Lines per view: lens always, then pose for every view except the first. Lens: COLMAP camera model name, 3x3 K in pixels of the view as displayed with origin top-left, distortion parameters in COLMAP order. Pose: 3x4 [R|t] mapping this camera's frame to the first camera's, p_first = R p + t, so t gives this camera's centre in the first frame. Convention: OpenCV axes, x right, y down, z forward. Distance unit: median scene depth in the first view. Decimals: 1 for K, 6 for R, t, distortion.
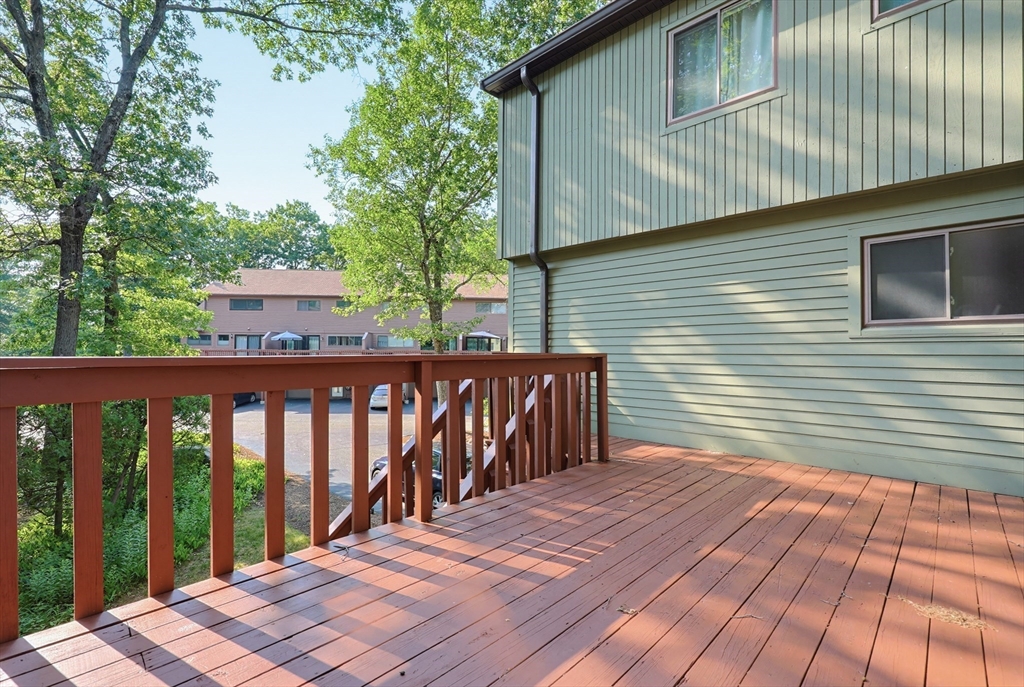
lens RADIAL K [[443.8, 0, 514.3], [0, 443.8, 349.8], [0, 0, 1]] dist [-0.000300, 0.001584]
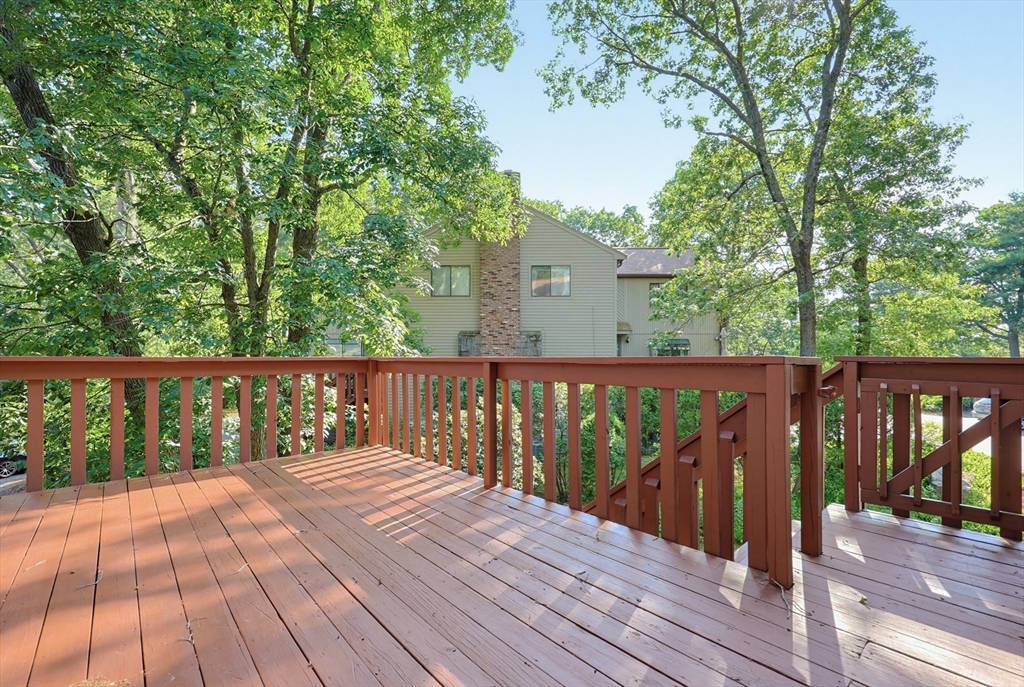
lens RADIAL K [[443.8, 0, 514.4], [0, 443.8, 349.5], [0, 0, 1]] dist [-0.000300, 0.001584]
pose [[-0.067236, -0.020131, -0.997534, 1.334870], [0.003388, 0.999786, -0.020405, 0.017239], [0.997731, -0.004752, -0.067153, 1.439717]]
